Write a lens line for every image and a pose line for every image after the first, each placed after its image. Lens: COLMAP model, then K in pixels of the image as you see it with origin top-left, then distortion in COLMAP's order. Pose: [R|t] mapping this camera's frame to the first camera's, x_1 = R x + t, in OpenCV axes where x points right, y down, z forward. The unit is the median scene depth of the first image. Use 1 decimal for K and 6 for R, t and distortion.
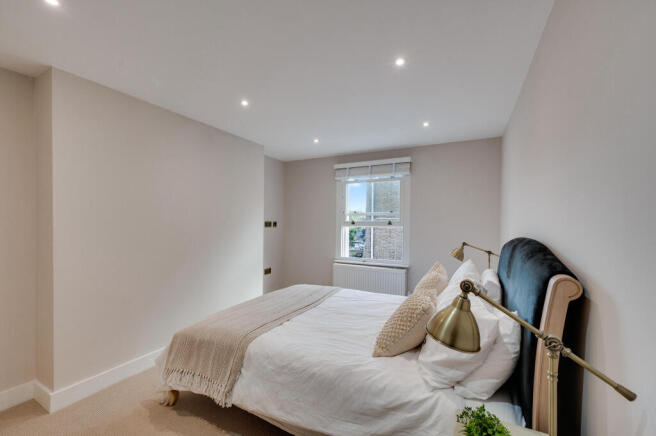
lens RADIAL K [[263.2, 0, 328.1], [0, 263.2, 217.9], [0, 0, 1]] dist [-0.004329, -0.000181]
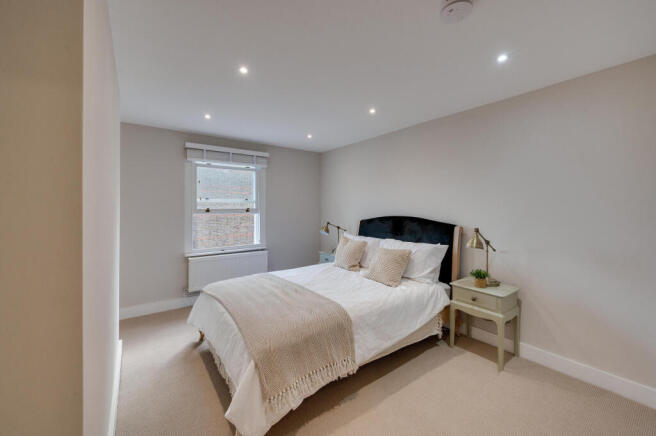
lens RADIAL K [[263.2, 0, 316.1], [0, 263.2, 208.4], [0, 0, 1]] dist [-0.004329, -0.000181]
pose [[0.469946, -0.001884, 0.882693, -0.601210], [-0.003832, 0.999984, 0.004174, 0.007501], [-0.882687, -0.005344, 0.469931, 0.257745]]
